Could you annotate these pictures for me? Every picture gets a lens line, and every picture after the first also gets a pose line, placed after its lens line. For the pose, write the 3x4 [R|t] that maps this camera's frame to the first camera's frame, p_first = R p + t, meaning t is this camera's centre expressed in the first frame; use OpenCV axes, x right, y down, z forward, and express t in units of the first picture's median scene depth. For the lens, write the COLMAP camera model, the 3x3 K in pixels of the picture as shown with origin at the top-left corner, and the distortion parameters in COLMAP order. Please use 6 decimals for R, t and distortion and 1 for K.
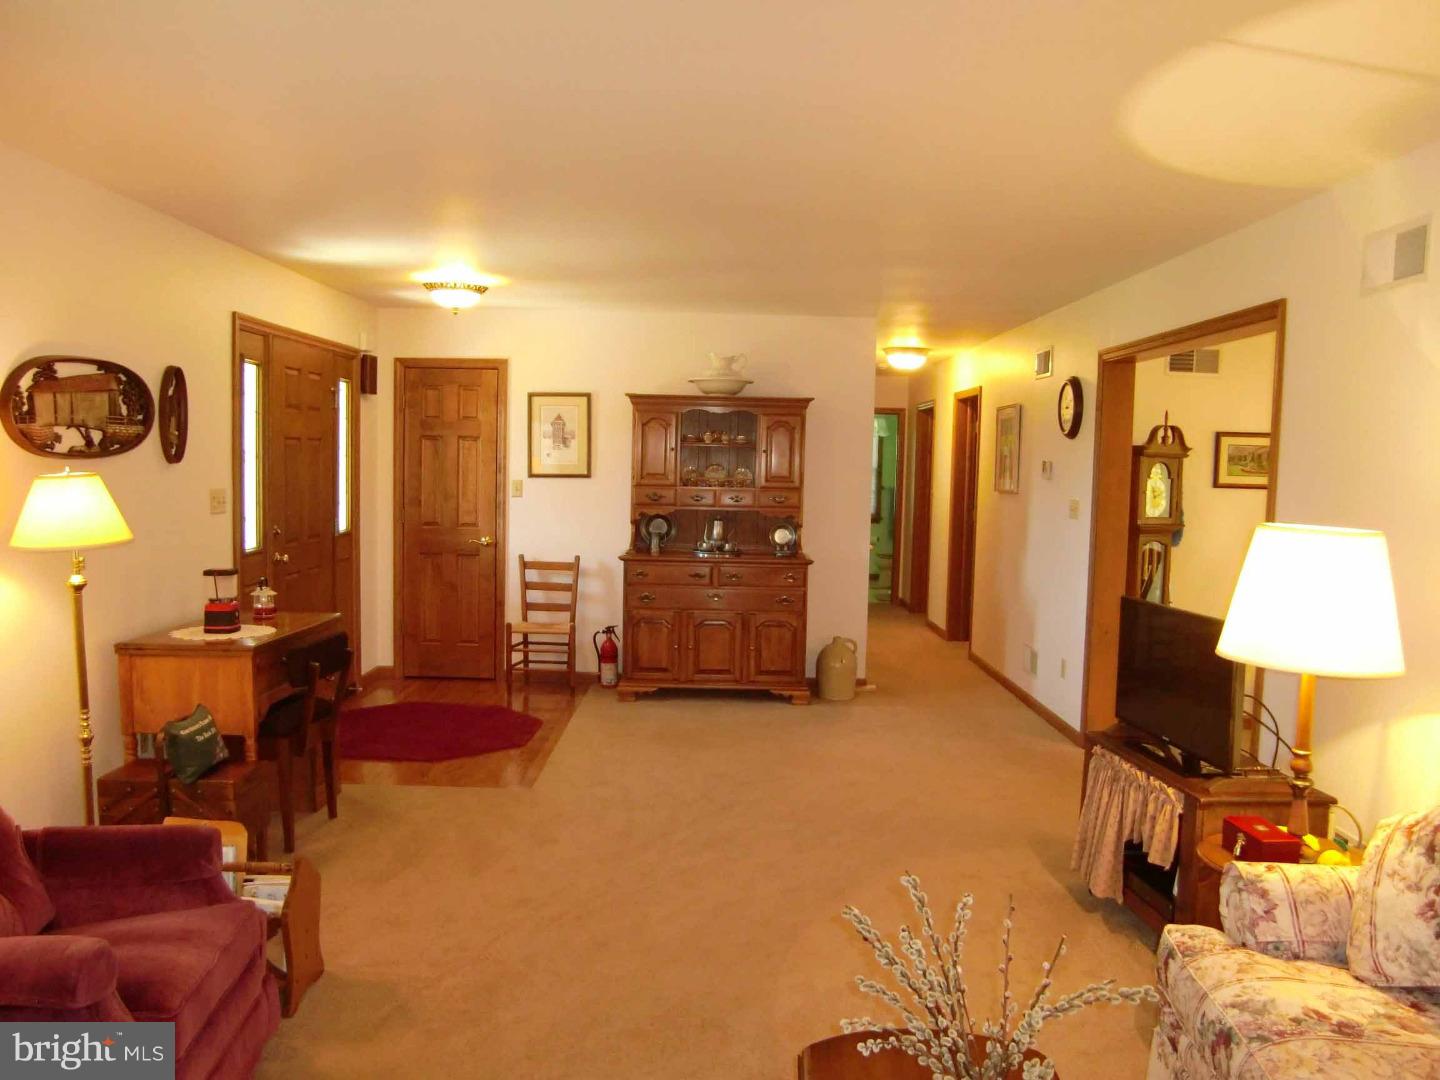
lens RADIAL K [[1148.0, 0, 720.0], [0, 1148.0, 540.0], [0, 0, 1]] dist [-0.091321, 0.103280]
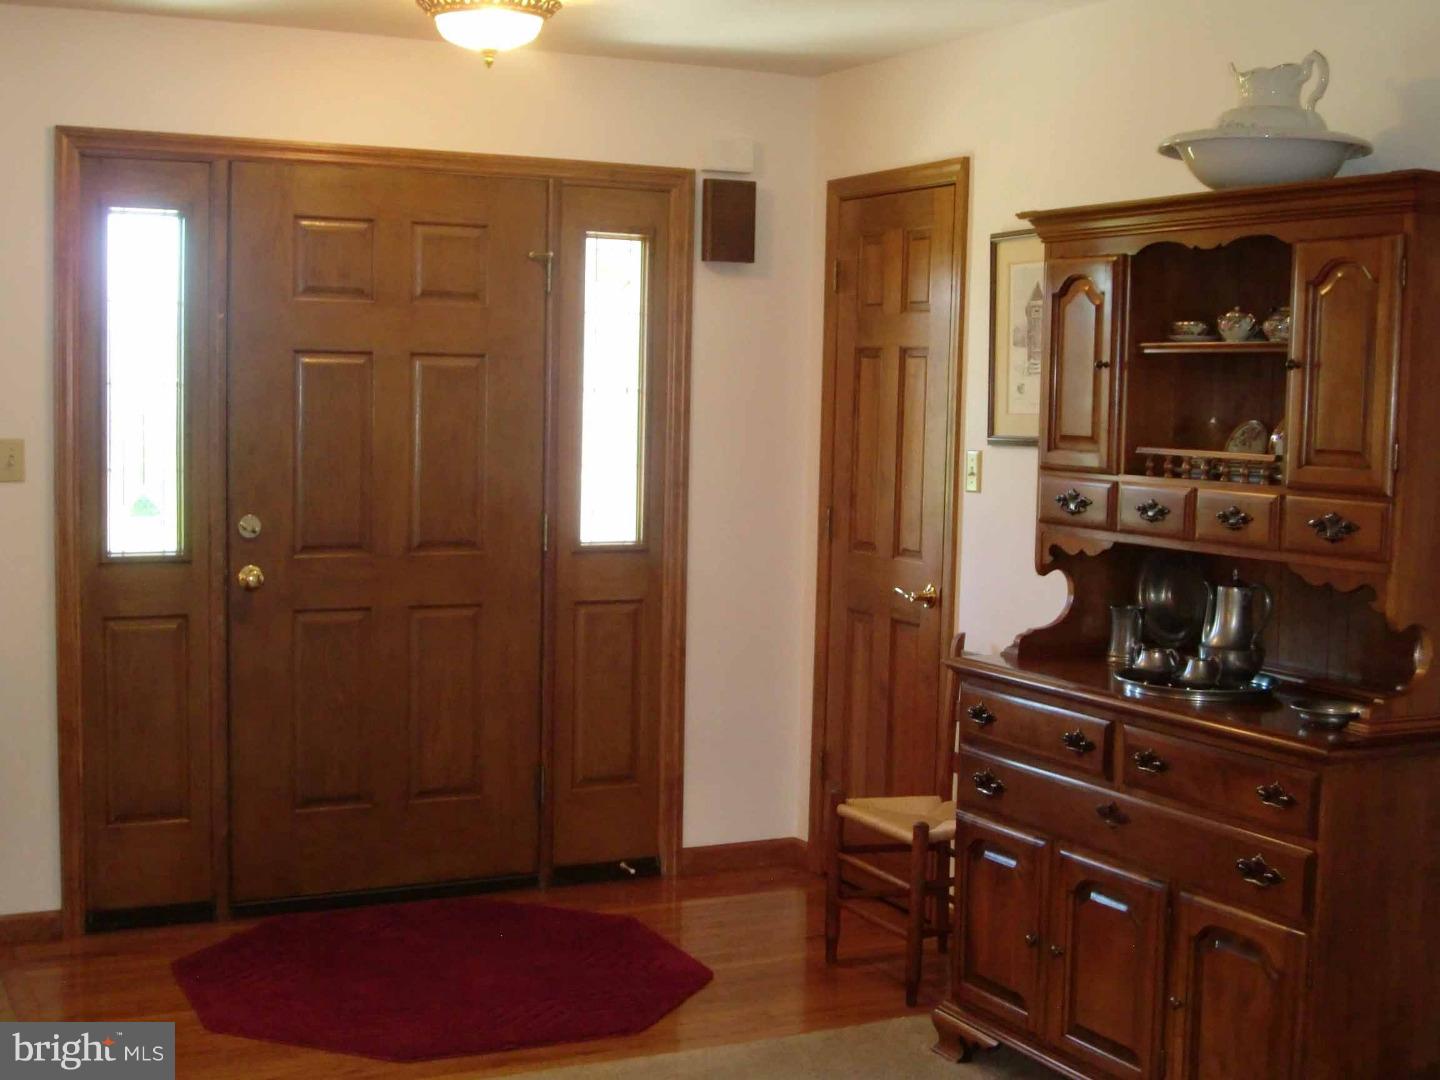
lens RADIAL K [[1975.0, 0, 720.0], [0, 1975.0, 540.0], [0, 0, 1]] dist [0.002081, -0.009718]
pose [[0.442883, 0.055820, -0.894840, 0.444405], [-0.074722, 0.996886, 0.025203, -0.033968], [0.893460, 0.055703, 0.445675, 0.649166]]
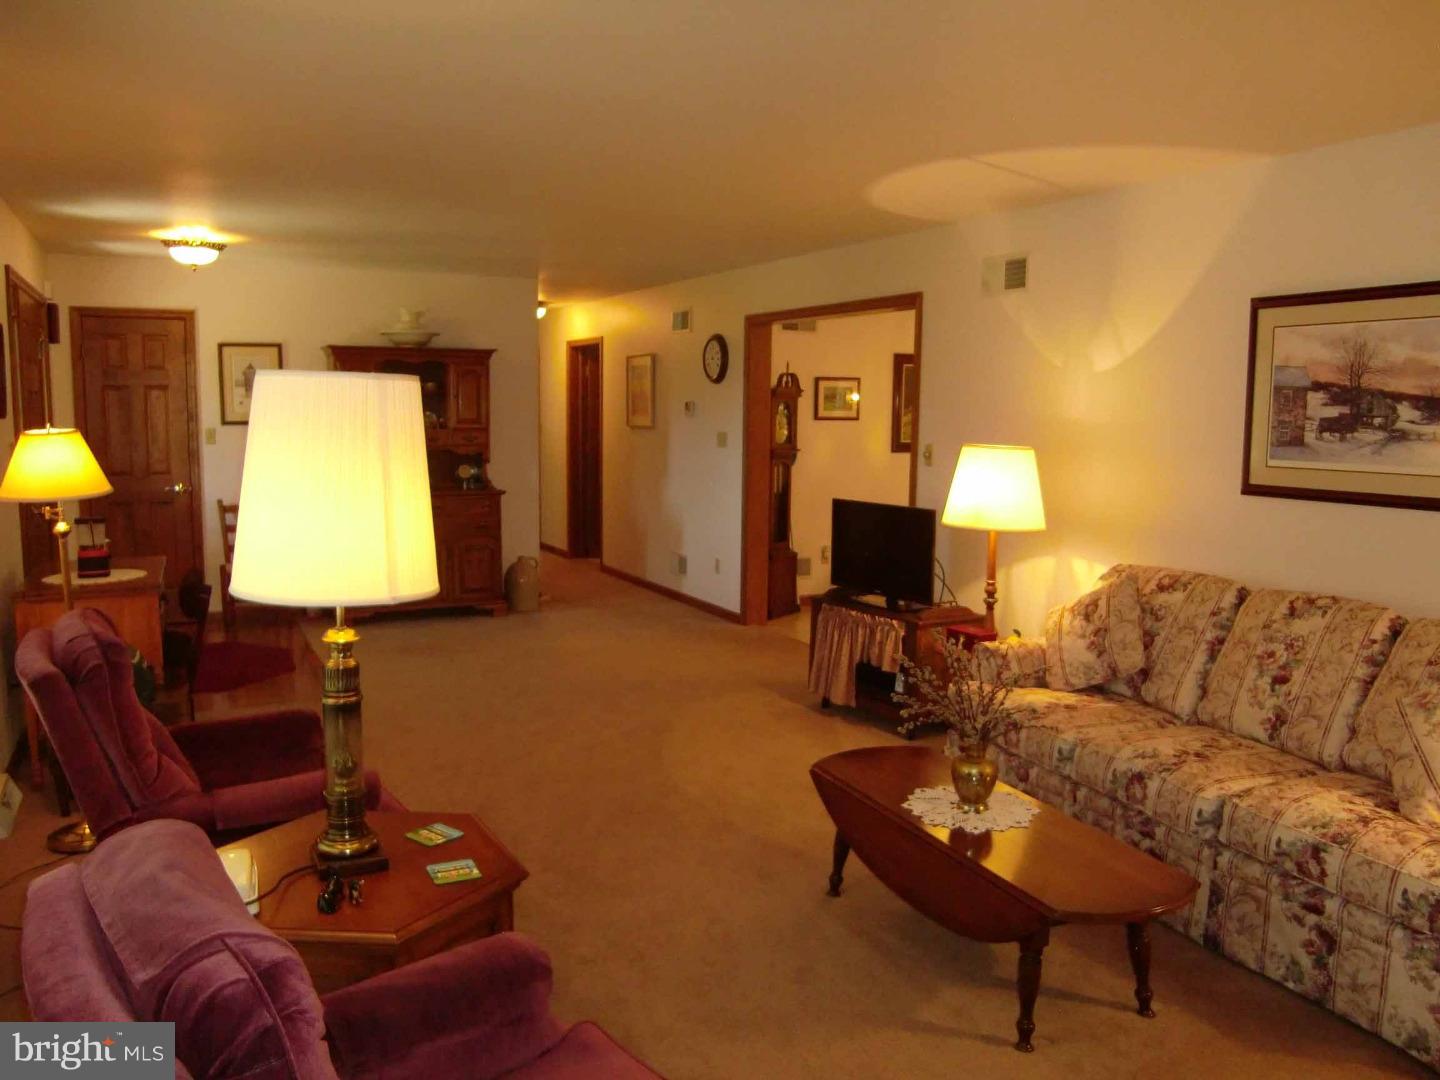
lens RADIAL K [[1148.0, 0, 720.0], [0, 1148.0, 540.0], [0, 0, 1]] dist [-0.091321, 0.103280]
pose [[0.898039, -0.065135, 0.435067, -0.230180], [0.040587, 0.997027, 0.065492, 0.000520], [-0.438040, -0.041156, 0.898013, -0.133351]]
